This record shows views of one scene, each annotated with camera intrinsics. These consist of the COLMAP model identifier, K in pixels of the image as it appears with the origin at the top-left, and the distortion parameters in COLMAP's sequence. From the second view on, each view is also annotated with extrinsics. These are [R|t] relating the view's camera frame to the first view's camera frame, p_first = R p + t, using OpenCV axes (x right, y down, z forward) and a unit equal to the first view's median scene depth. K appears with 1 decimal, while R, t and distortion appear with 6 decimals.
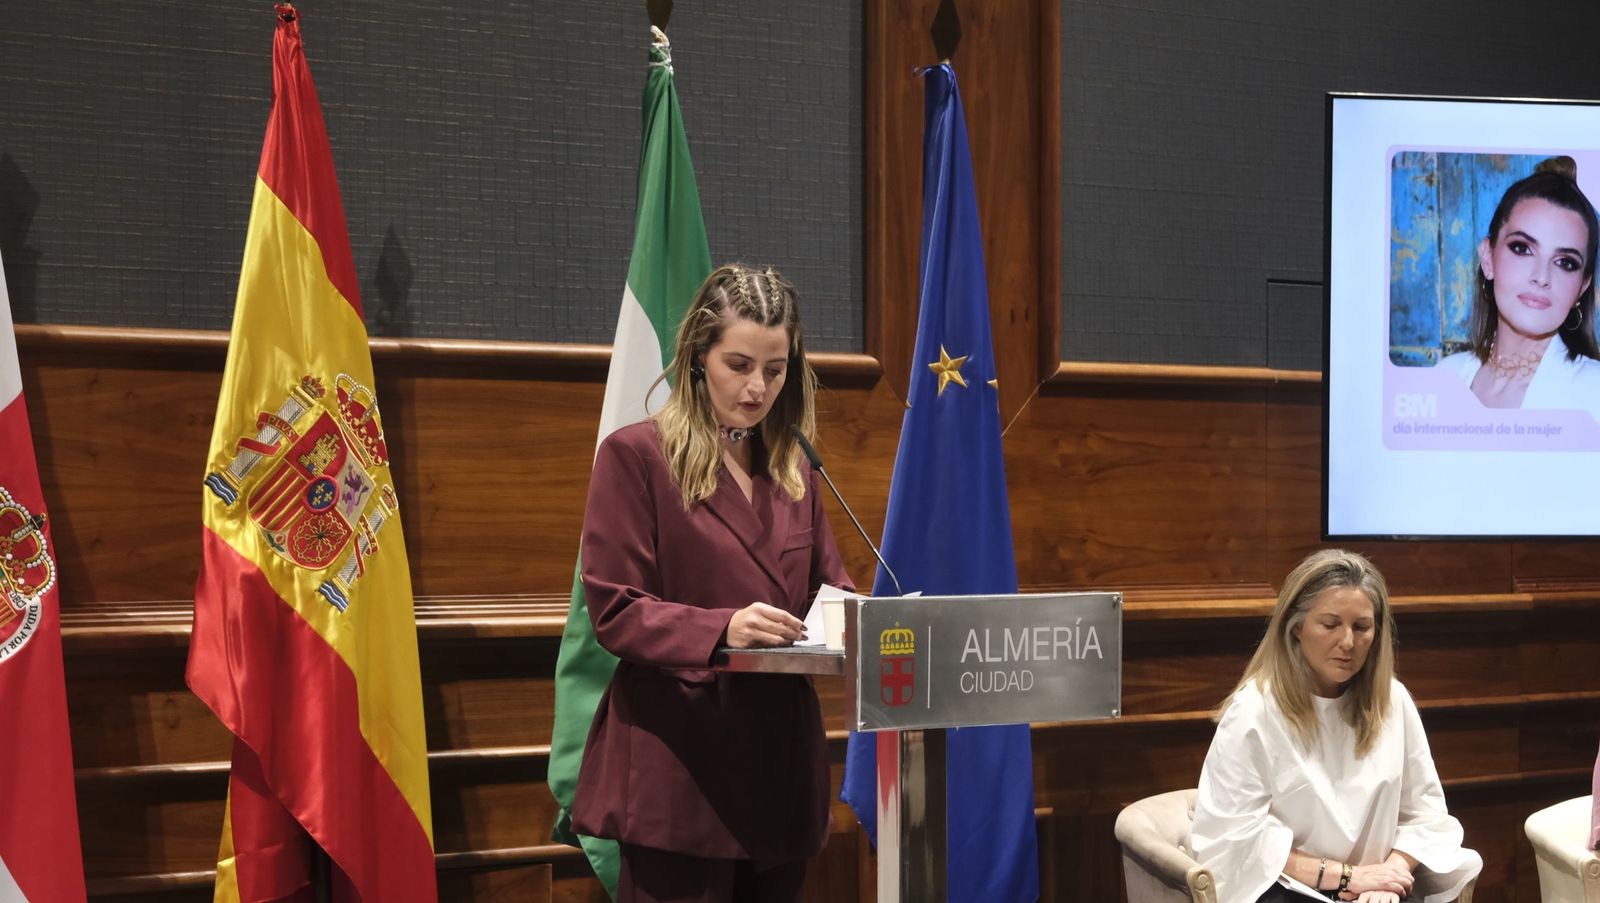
lens RADIAL K [[3802.0, 0, 838.5], [0, 3802.0, 484.5], [0, 0, 1]] dist [0.022608, 1.367784]
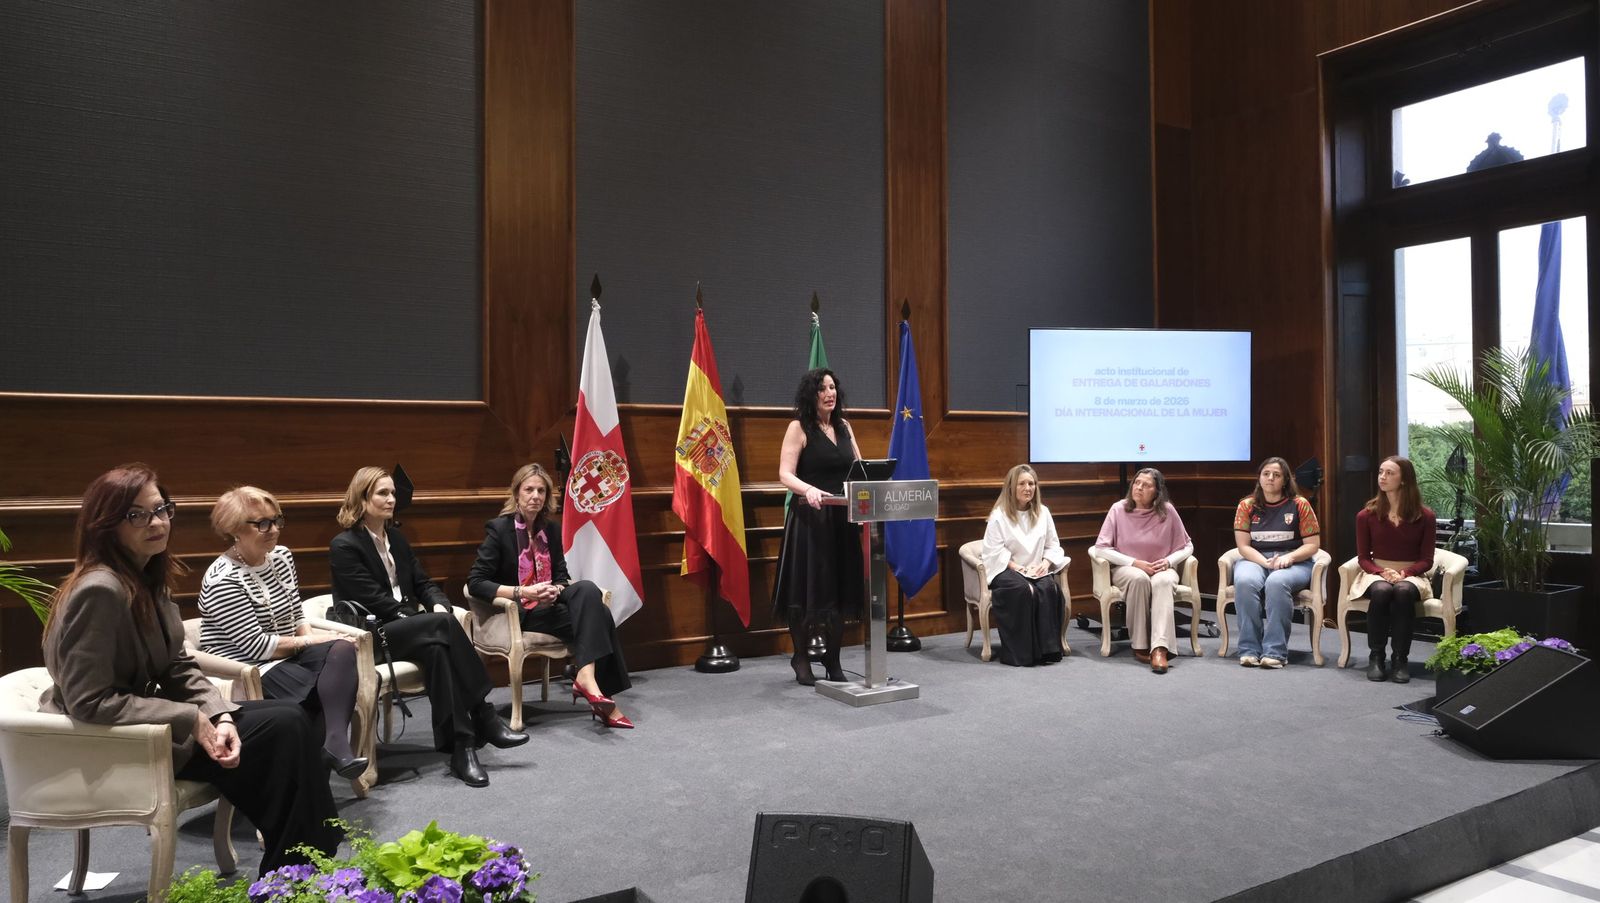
lens RADIAL K [[1100.9, 0, 806.8], [0, 1100.9, 453.4], [0, 0, 1]] dist [-0.023216, 0.004035]
pose [[0.989587, -0.009327, -0.143636, 0.083987], [0.009713, 0.999951, 0.001986, 0.002201], [0.143610, -0.003361, 0.989629, 0.037529]]
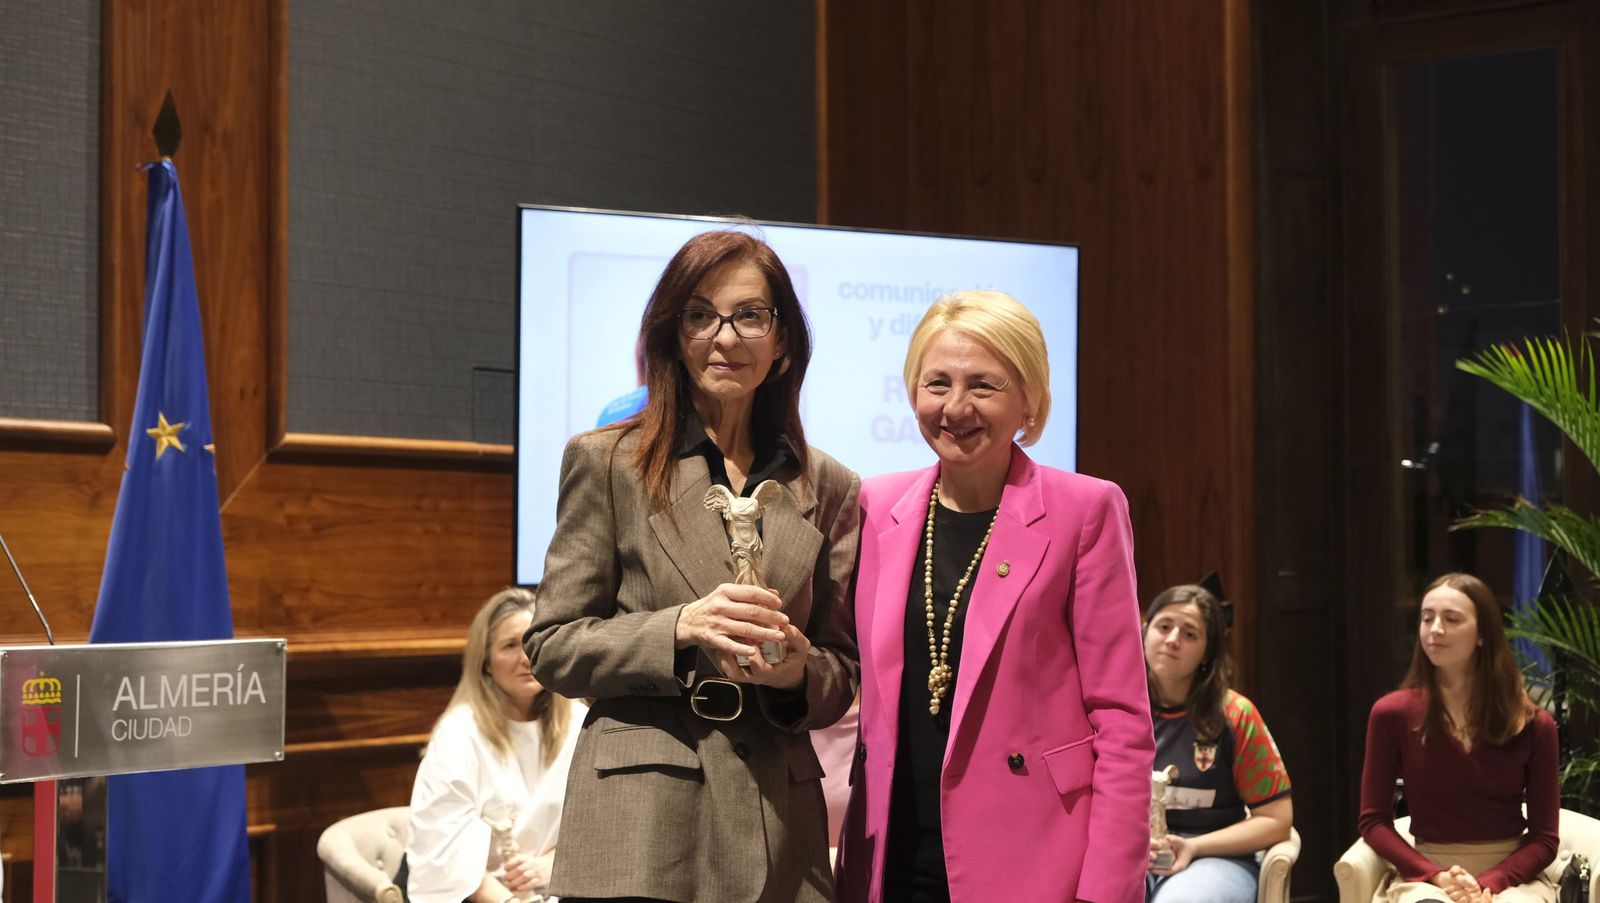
lens RADIAL K [[2593.0, 0, 834.5], [0, 2593.0, 458.0], [0, 0, 1]] dist [0.037797, 0.117714]
pose [[0.975376, 0.006642, 0.220449, 0.054084], [0.001307, 0.999355, -0.035892, 0.003946], [-0.220545, 0.035296, 0.974738, 0.229600]]
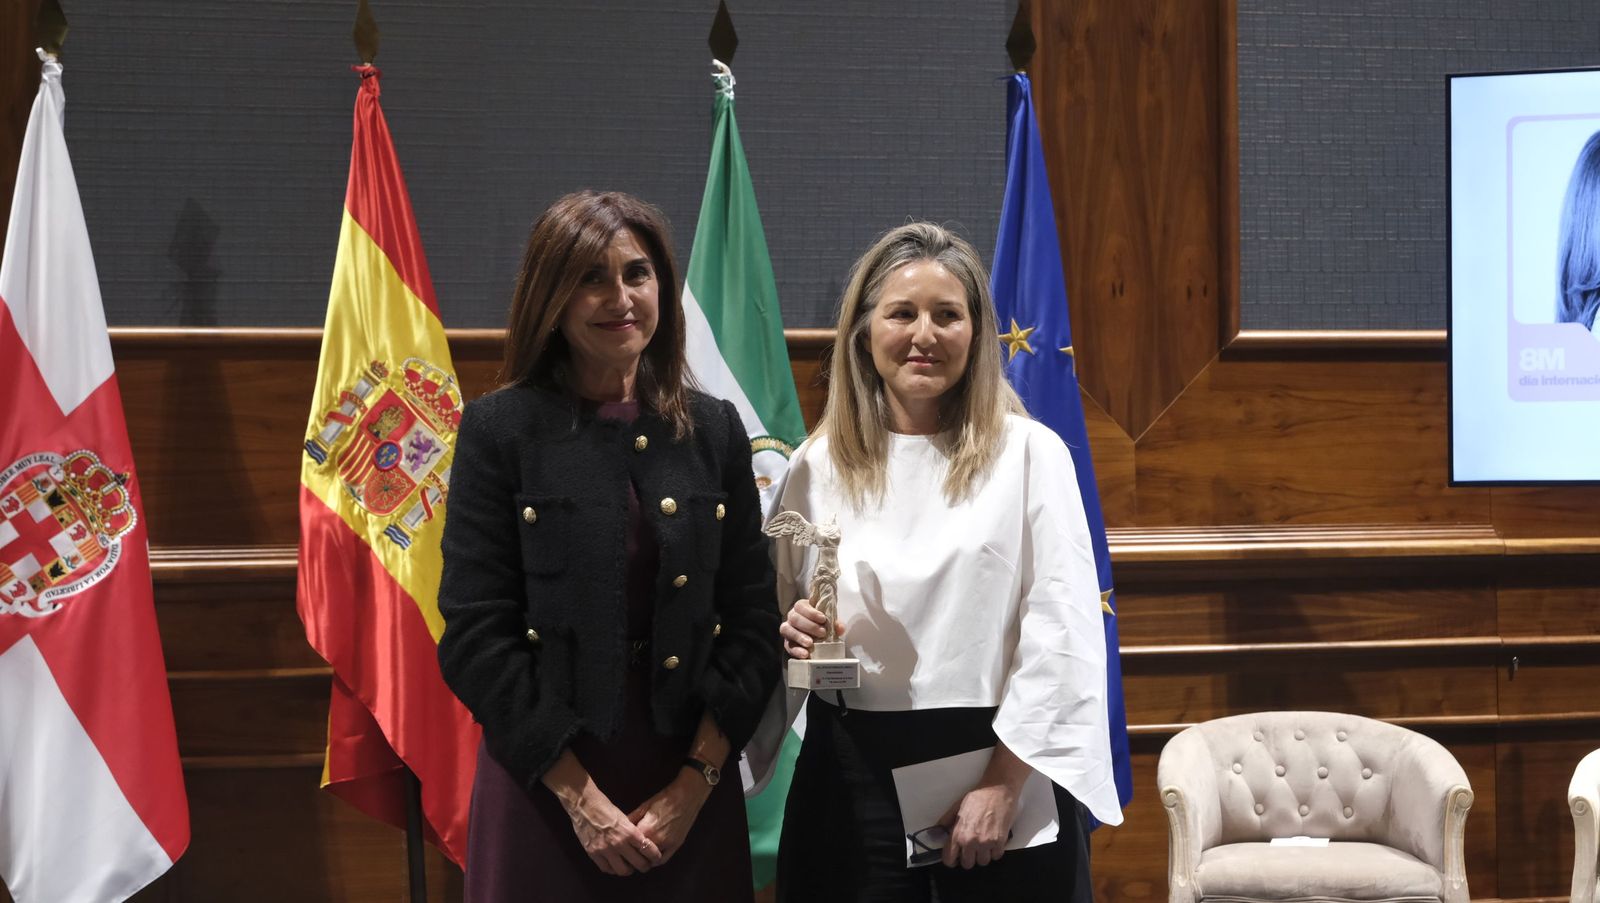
lens RADIAL K [[2593.0, 0, 834.5], [0, 2593.0, 458.0], [0, 0, 1]] dist [0.037797, 0.117714]
pose [[0.882320, -0.012167, -0.470492, 0.364489], [0.013102, 0.999913, -0.001288, 0.006034], [0.470467, -0.005028, 0.882403, 0.295366]]
